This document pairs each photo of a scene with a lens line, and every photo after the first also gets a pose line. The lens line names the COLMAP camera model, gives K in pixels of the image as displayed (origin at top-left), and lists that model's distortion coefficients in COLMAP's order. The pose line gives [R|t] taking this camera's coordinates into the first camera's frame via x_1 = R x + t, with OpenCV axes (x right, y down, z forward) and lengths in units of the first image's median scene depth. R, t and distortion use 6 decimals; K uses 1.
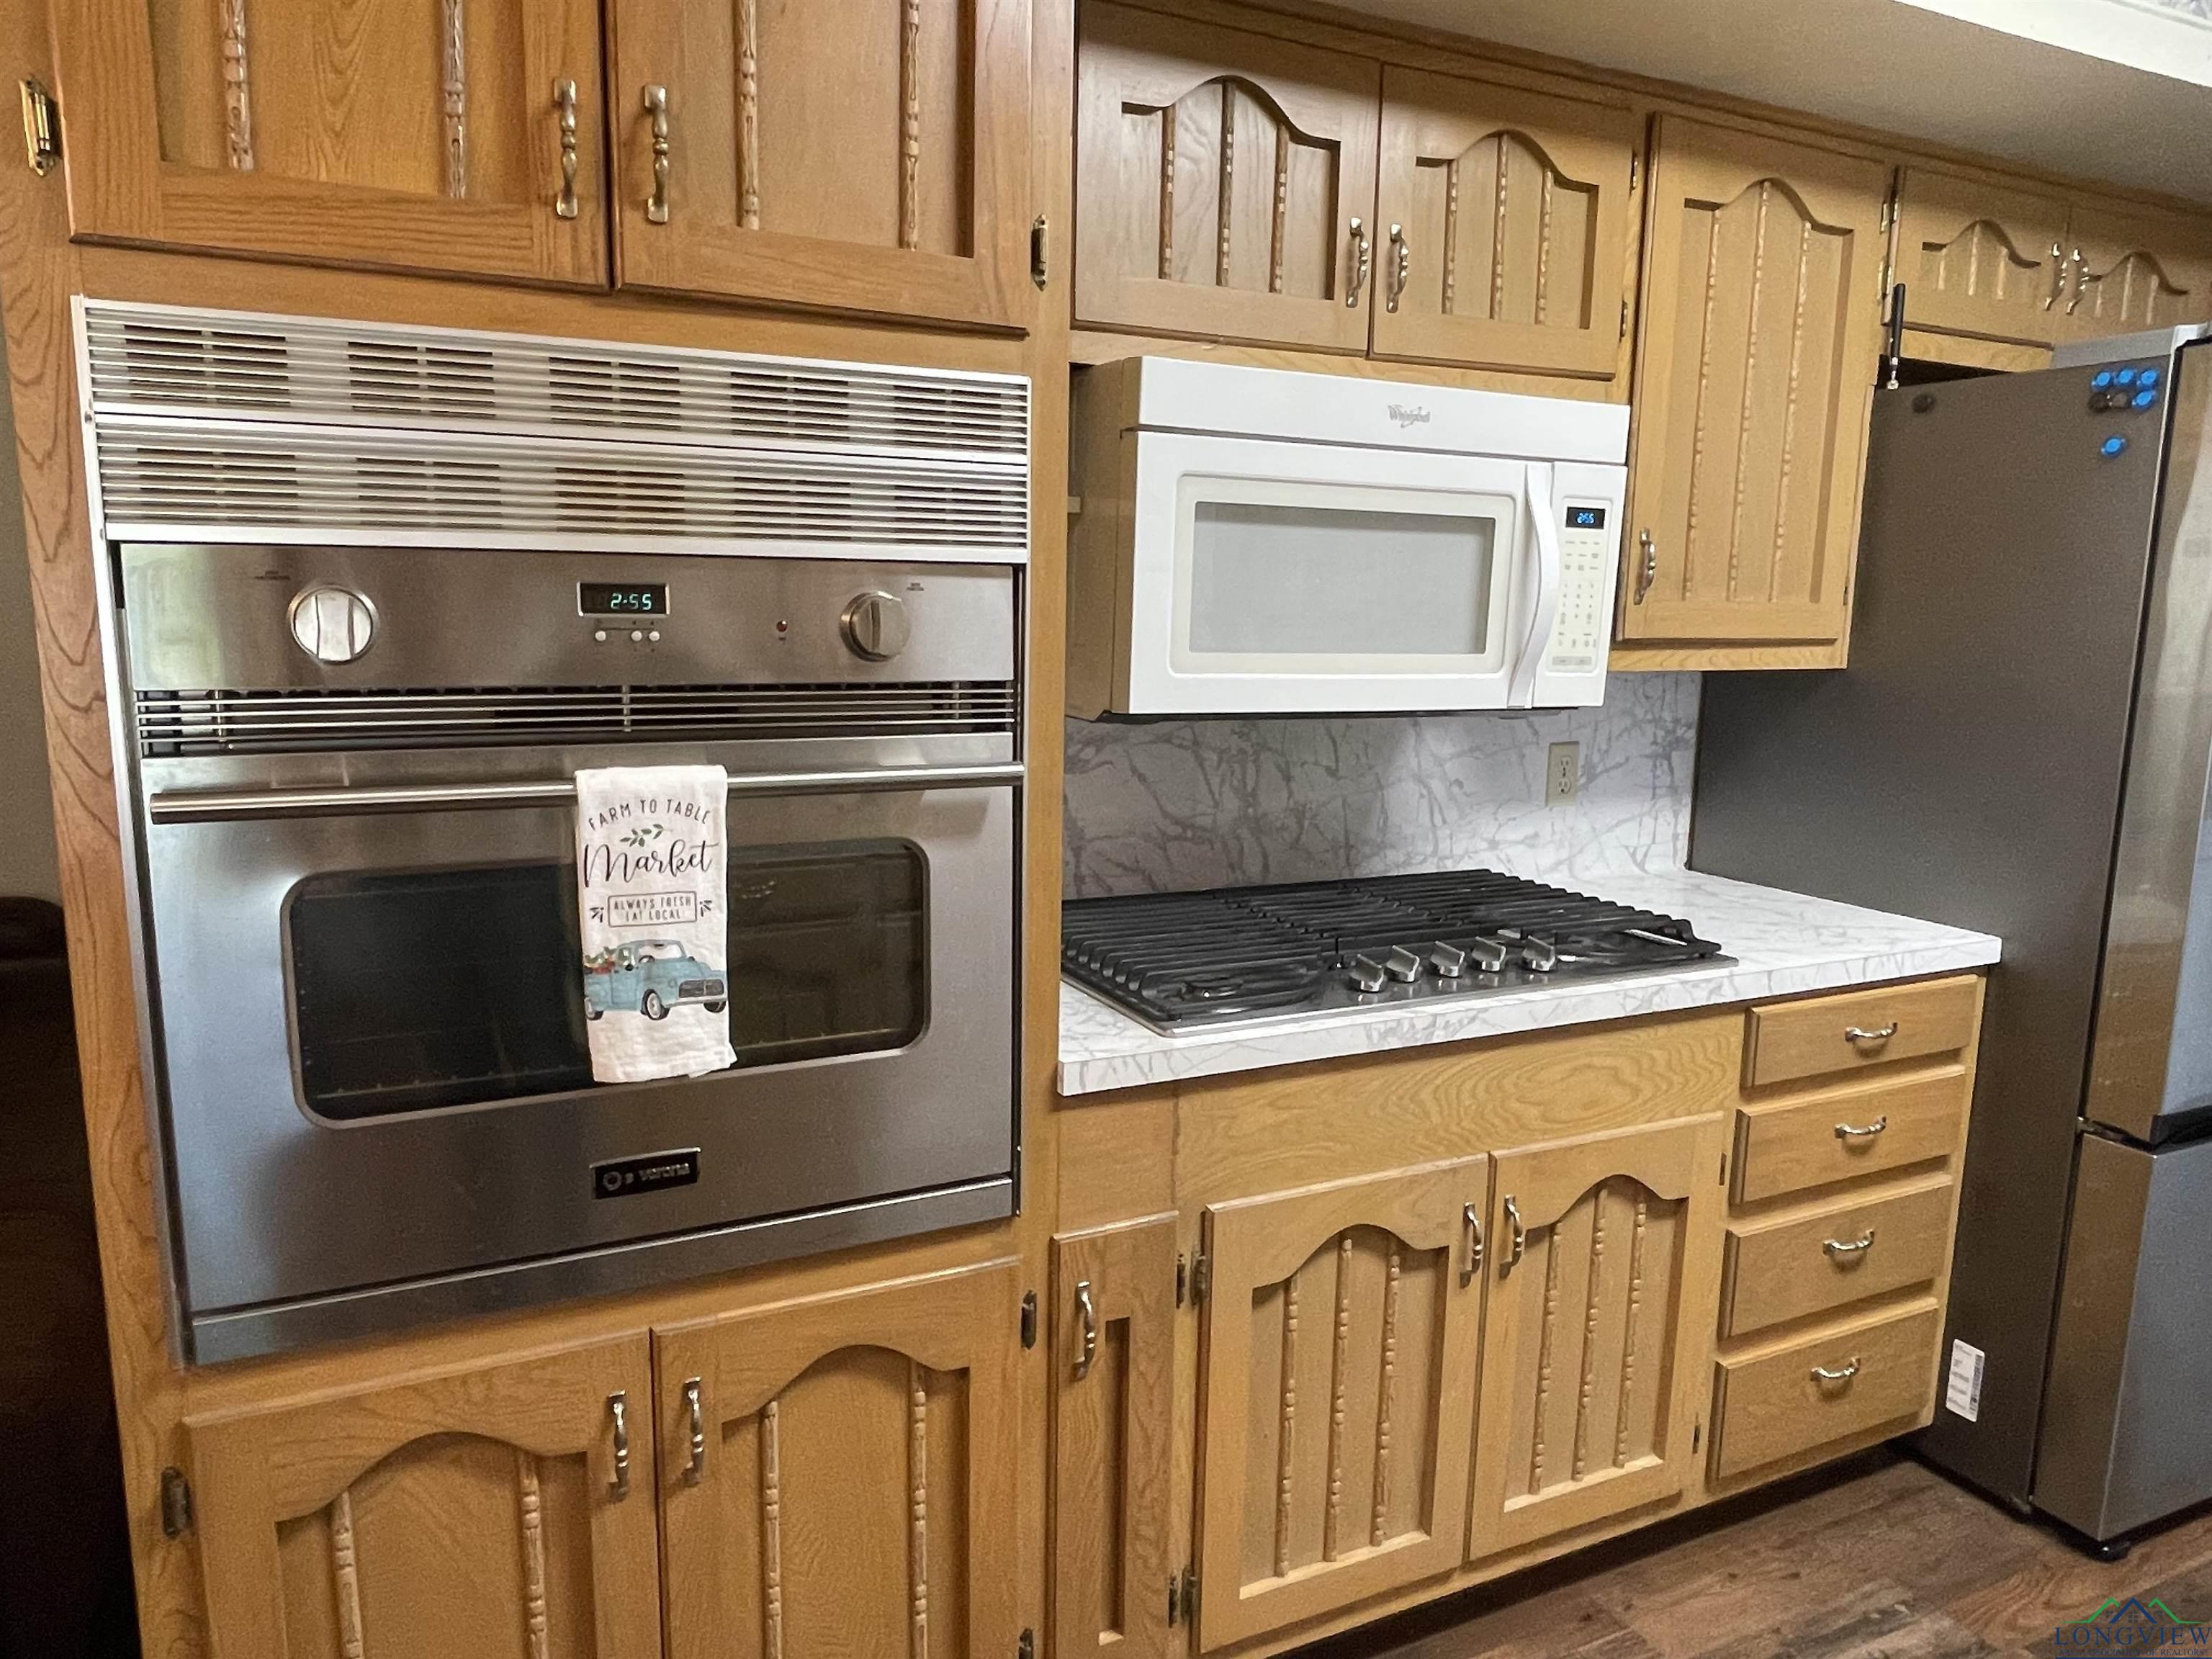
lens RADIAL K [[1490.1, 0, 1087.1], [0, 1490.1, 849.4], [0, 0, 1]] dist [0.005252, -0.016236]
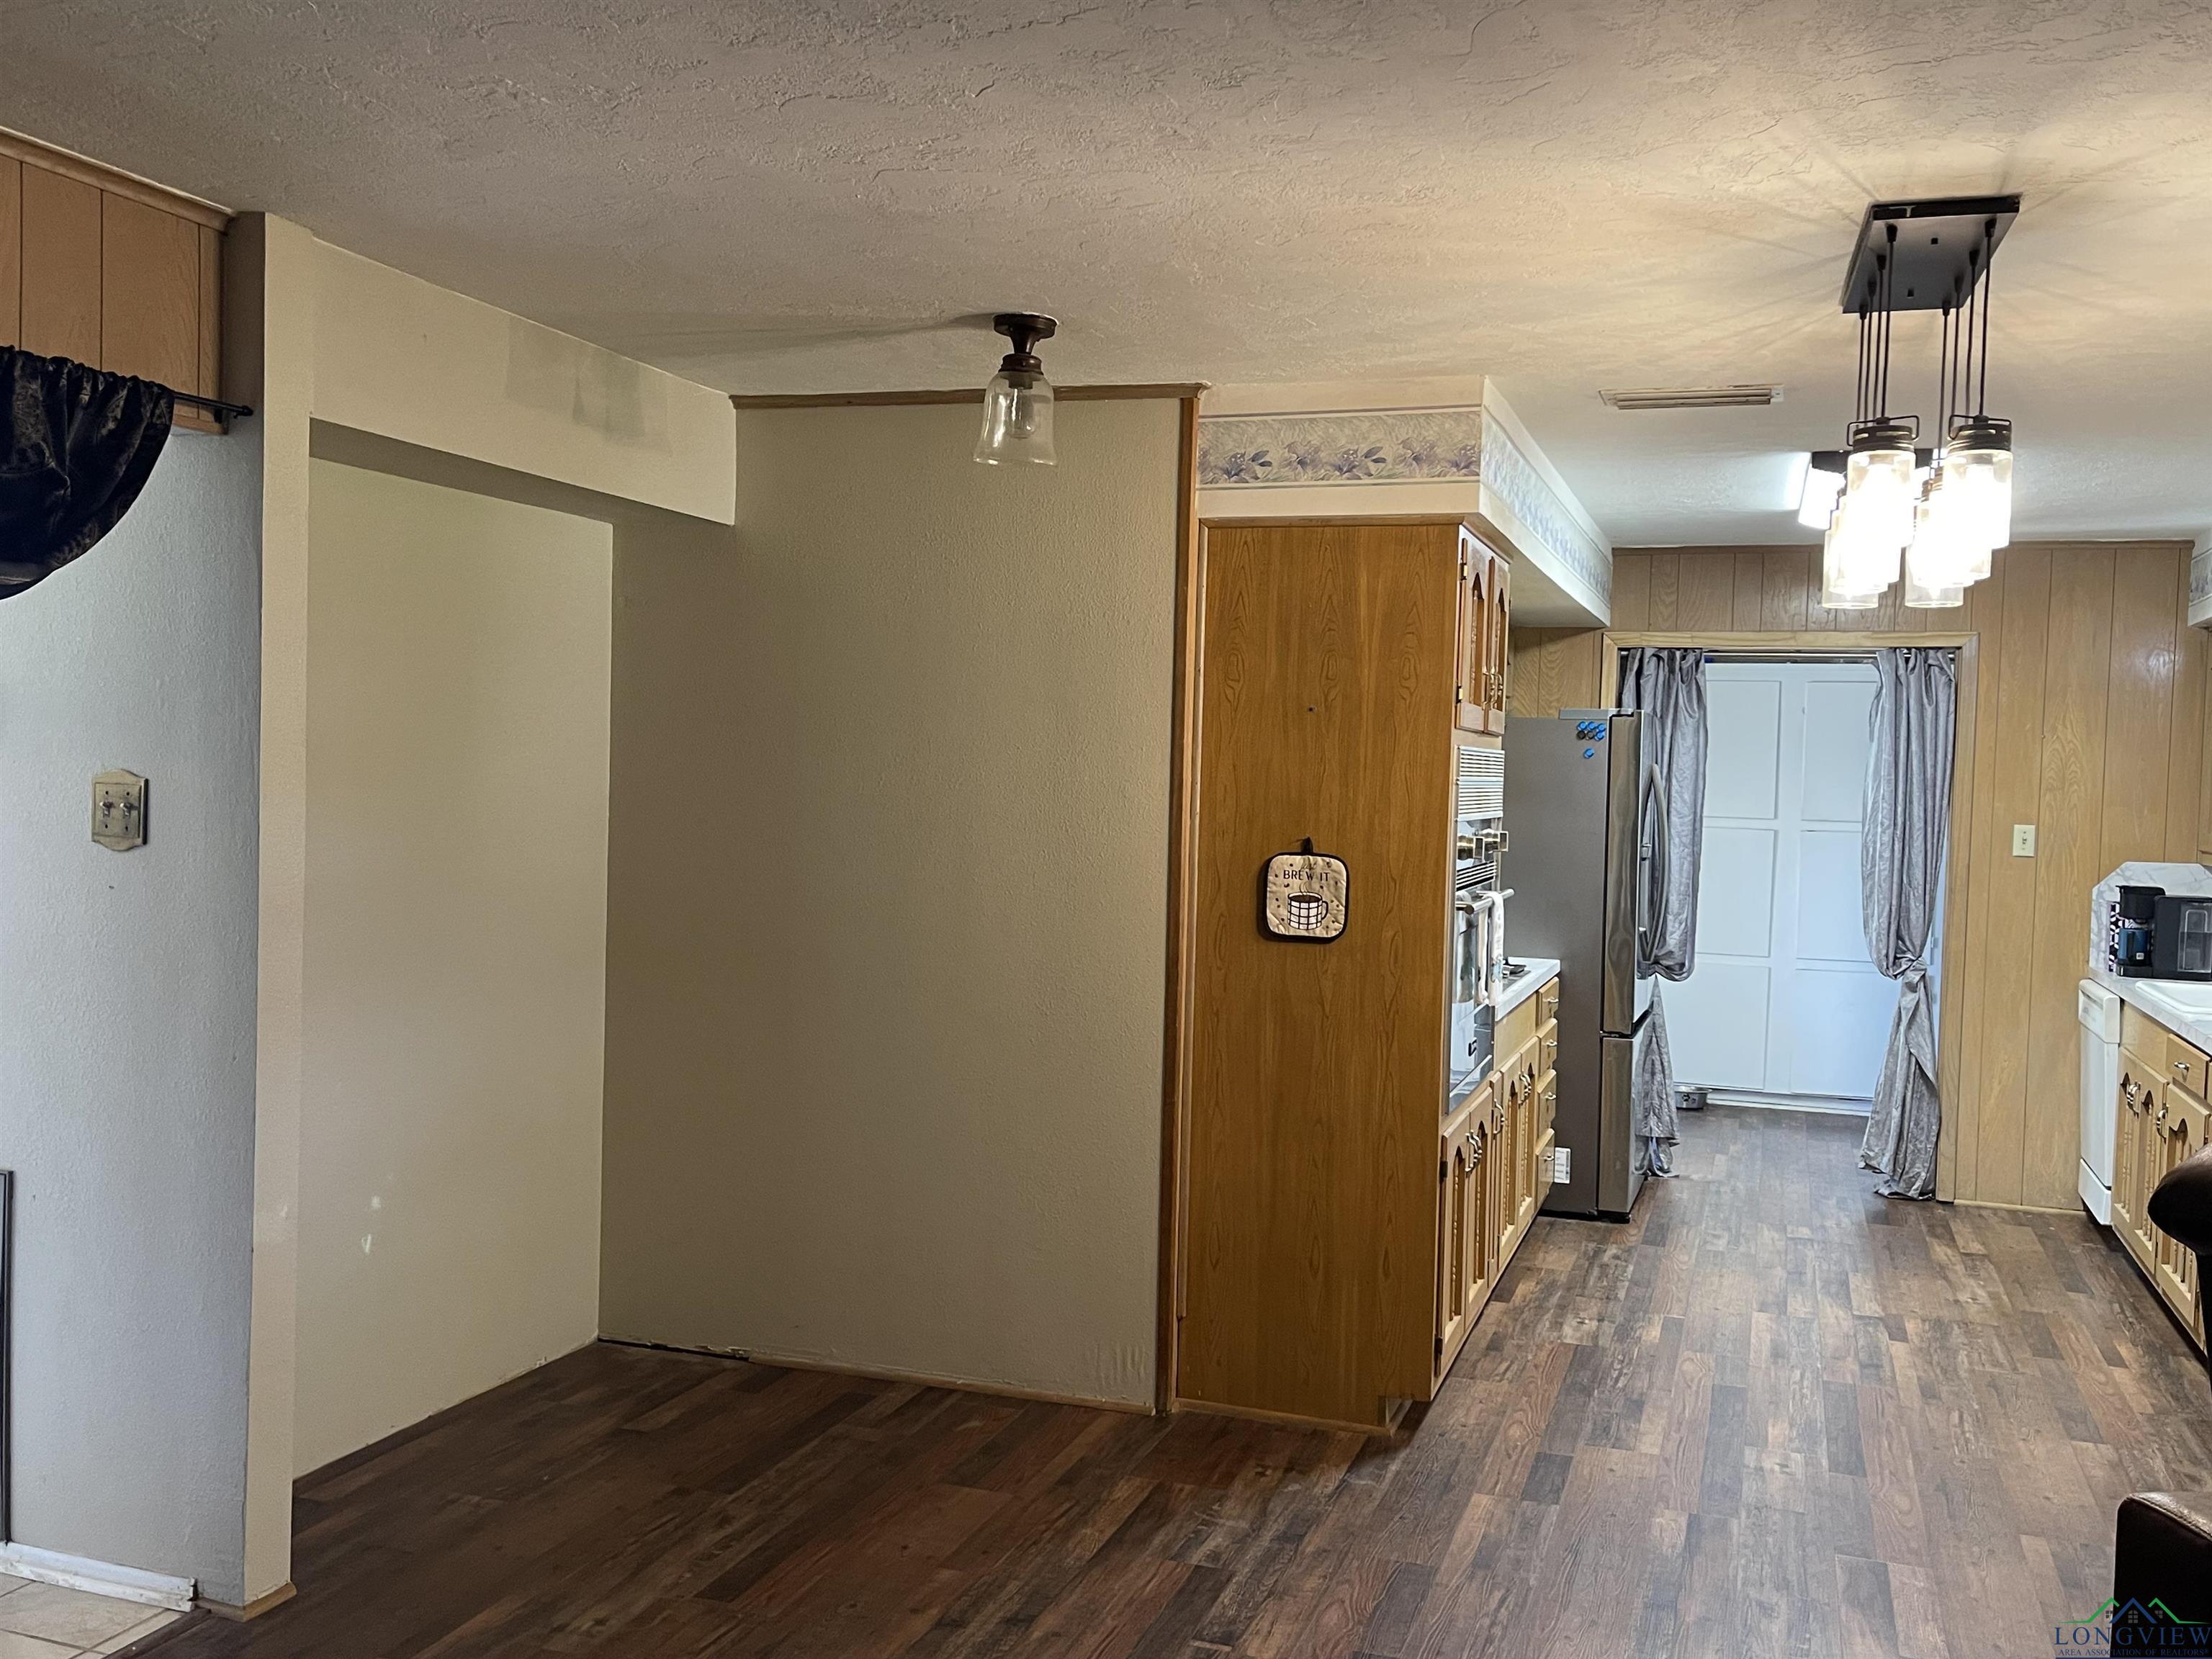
lens RADIAL K [[1951.8, 0, 1098.3], [0, 1951.8, 840.6], [0, 0, 1]] dist [0.034077, -0.024925]
pose [[0.713179, -0.023497, 0.700588, -2.279358], [0.104946, 0.991753, -0.073569, 0.026940], [-0.693081, 0.125992, 0.709763, -0.755731]]
